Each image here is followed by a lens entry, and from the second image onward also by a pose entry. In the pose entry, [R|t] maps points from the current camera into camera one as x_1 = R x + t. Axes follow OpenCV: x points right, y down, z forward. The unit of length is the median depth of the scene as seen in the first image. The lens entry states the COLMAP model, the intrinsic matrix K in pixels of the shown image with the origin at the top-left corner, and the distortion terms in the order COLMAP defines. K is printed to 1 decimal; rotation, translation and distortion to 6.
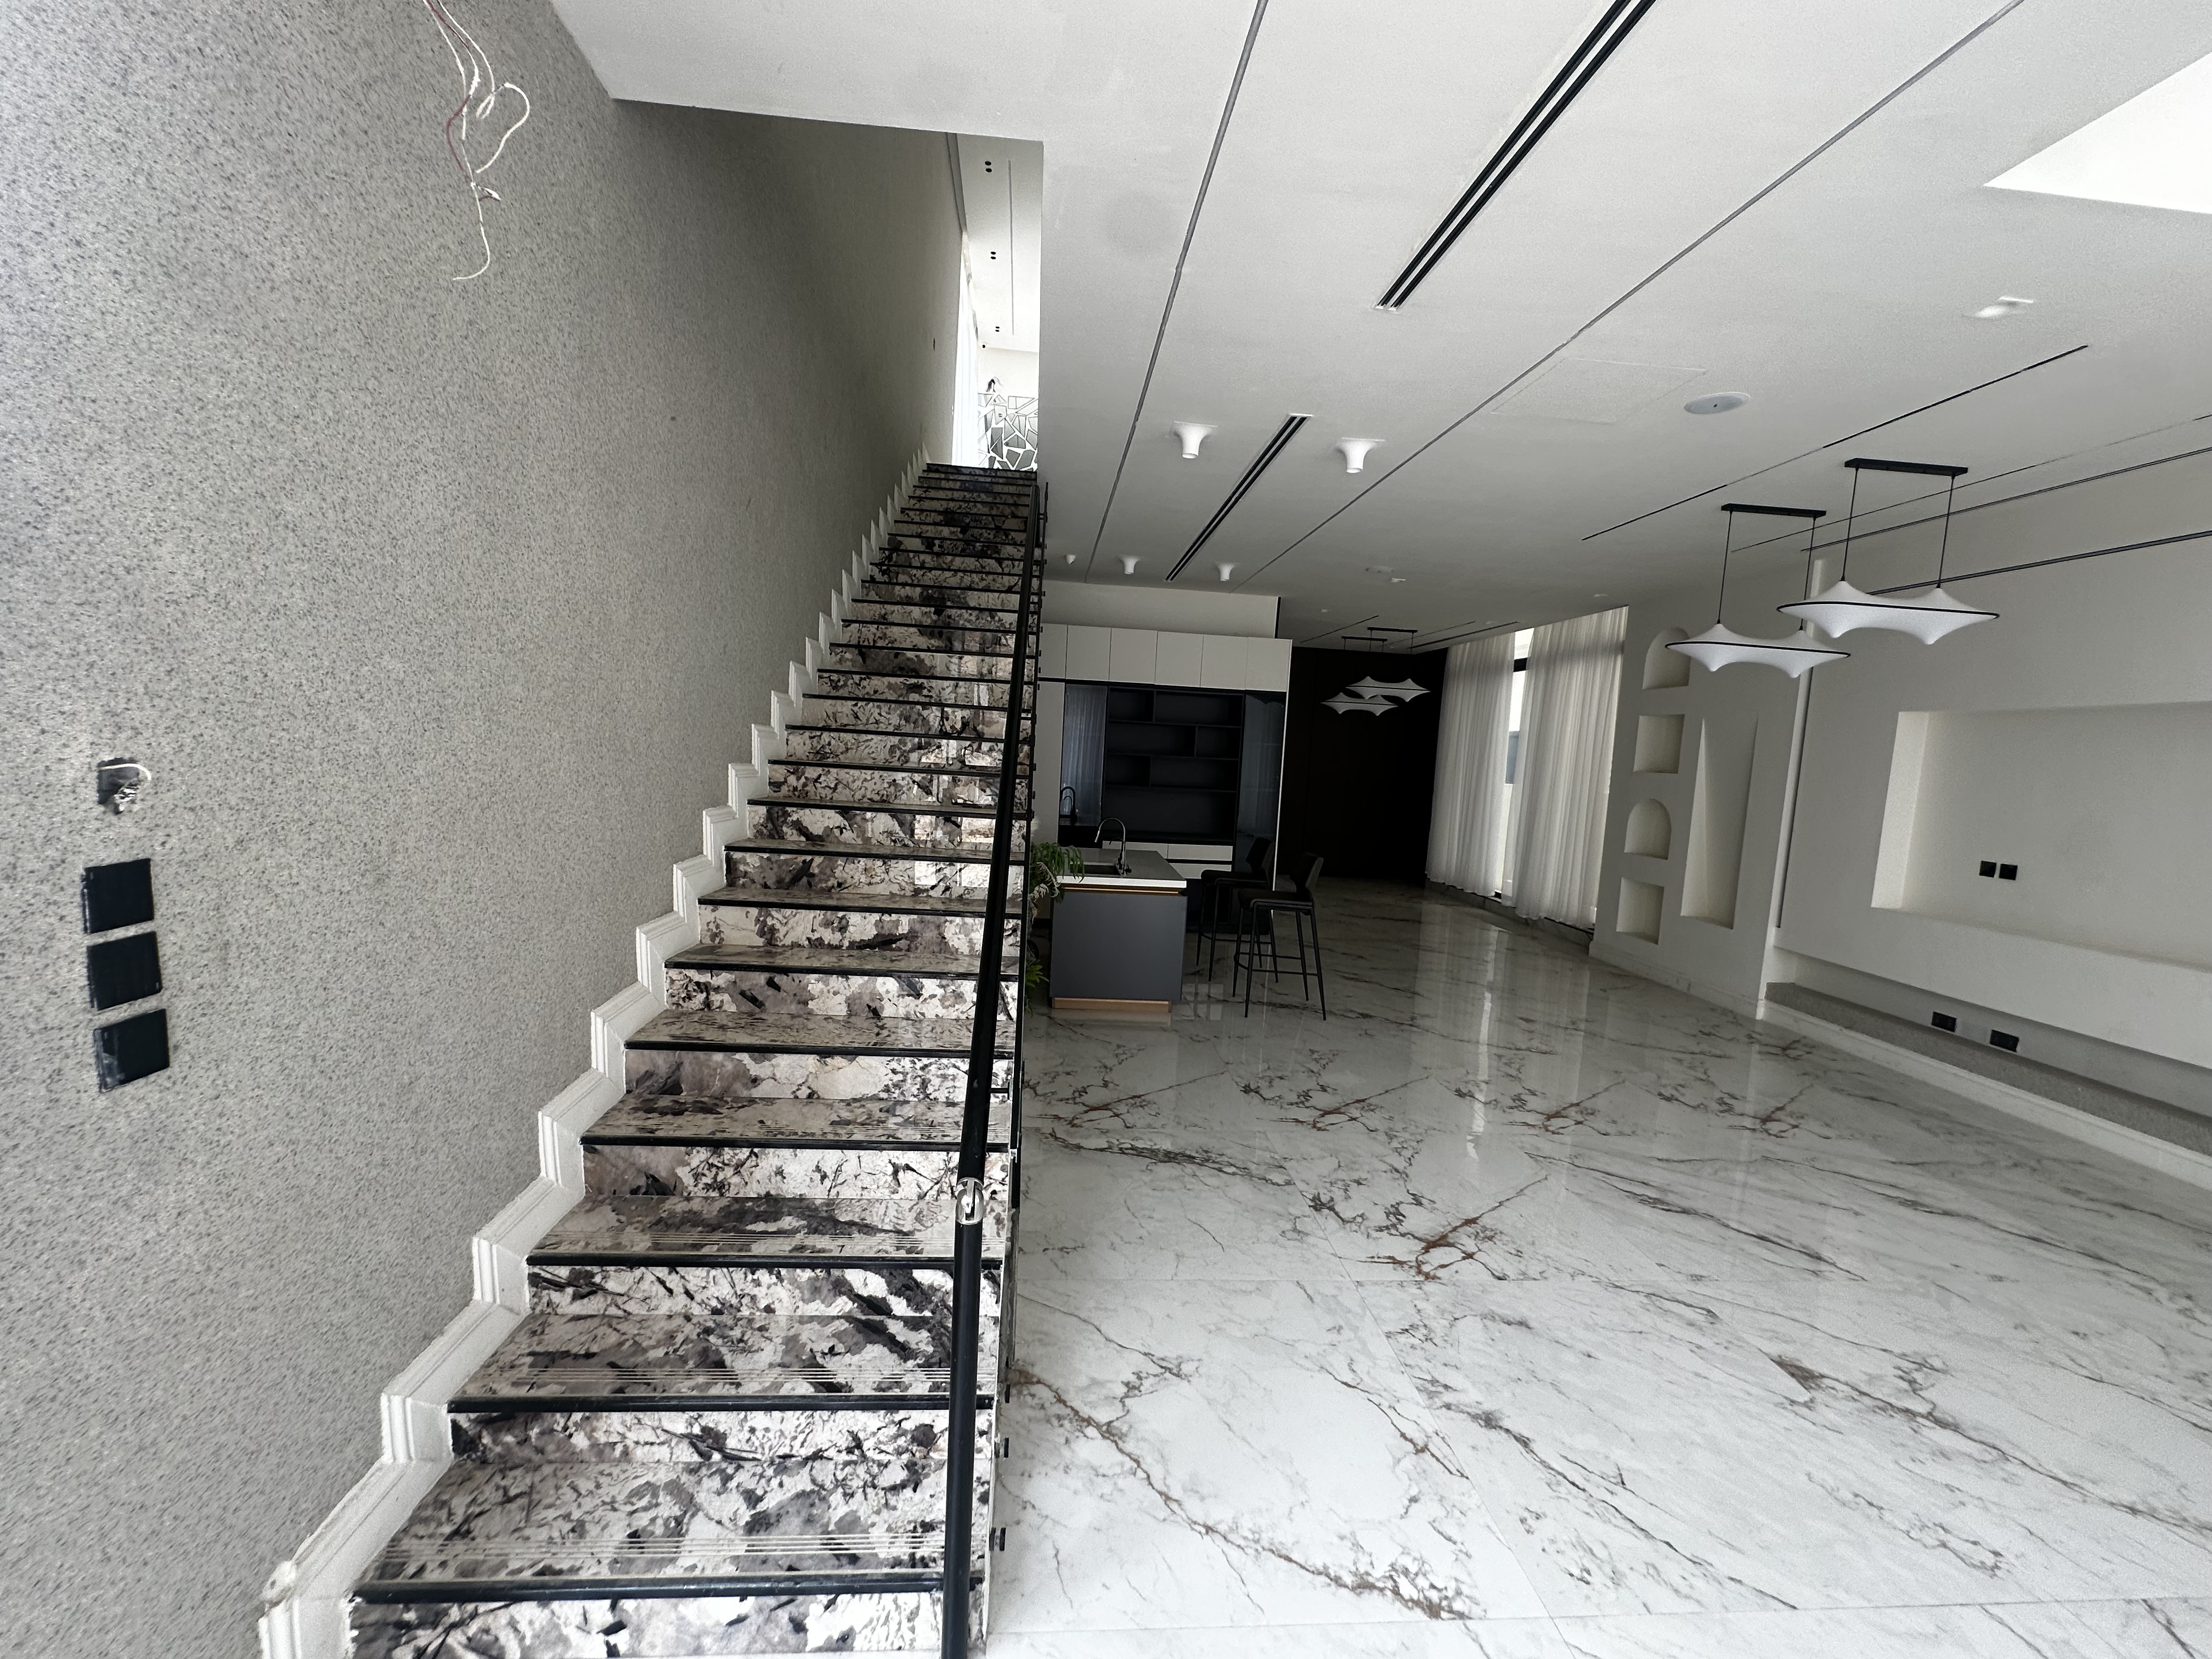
lens RADIAL K [[888.5, 0, 1106.0], [0, 888.5, 829.5], [0, 0, 1]] dist [-0.001986, 0.000513]
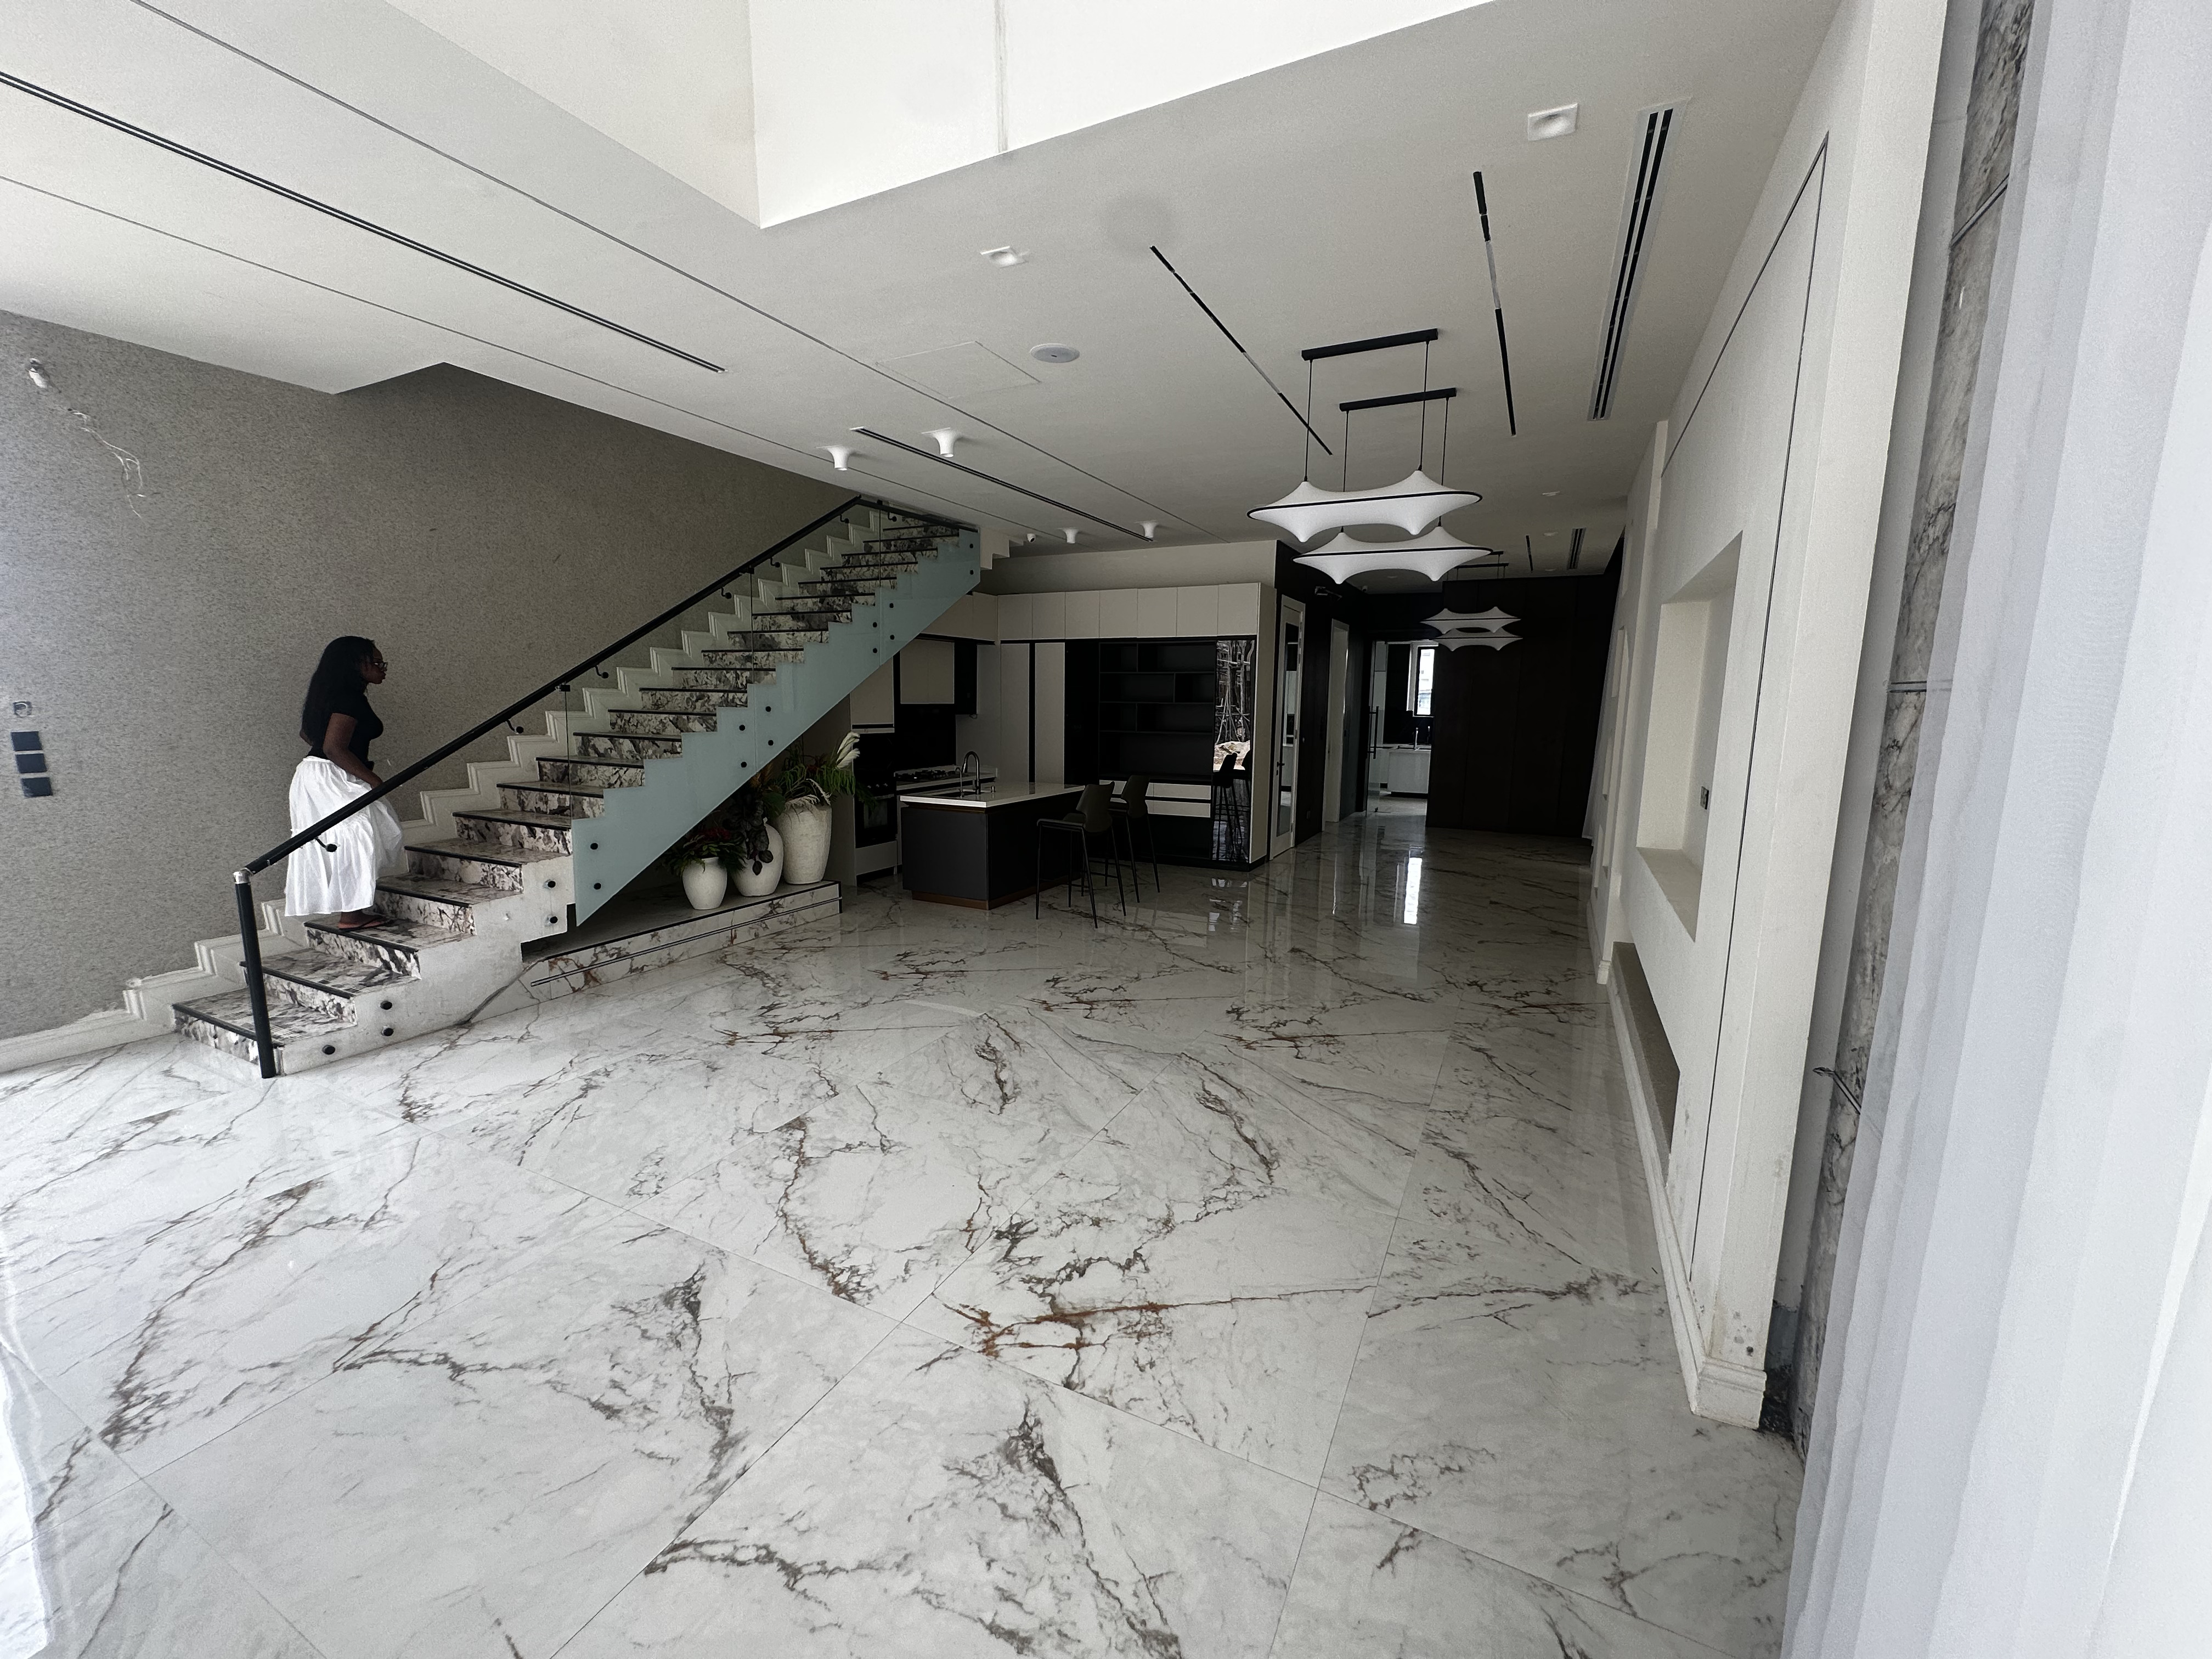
lens RADIAL K [[888.5, 0, 1106.0], [0, 888.5, 829.5], [0, 0, 1]] dist [-0.001986, 0.000513]
pose [[0.855116, 0.031879, -0.517456, 1.680603], [-0.013303, 0.999128, 0.039569, 0.088094], [0.518266, -0.026952, 0.854795, 0.082678]]
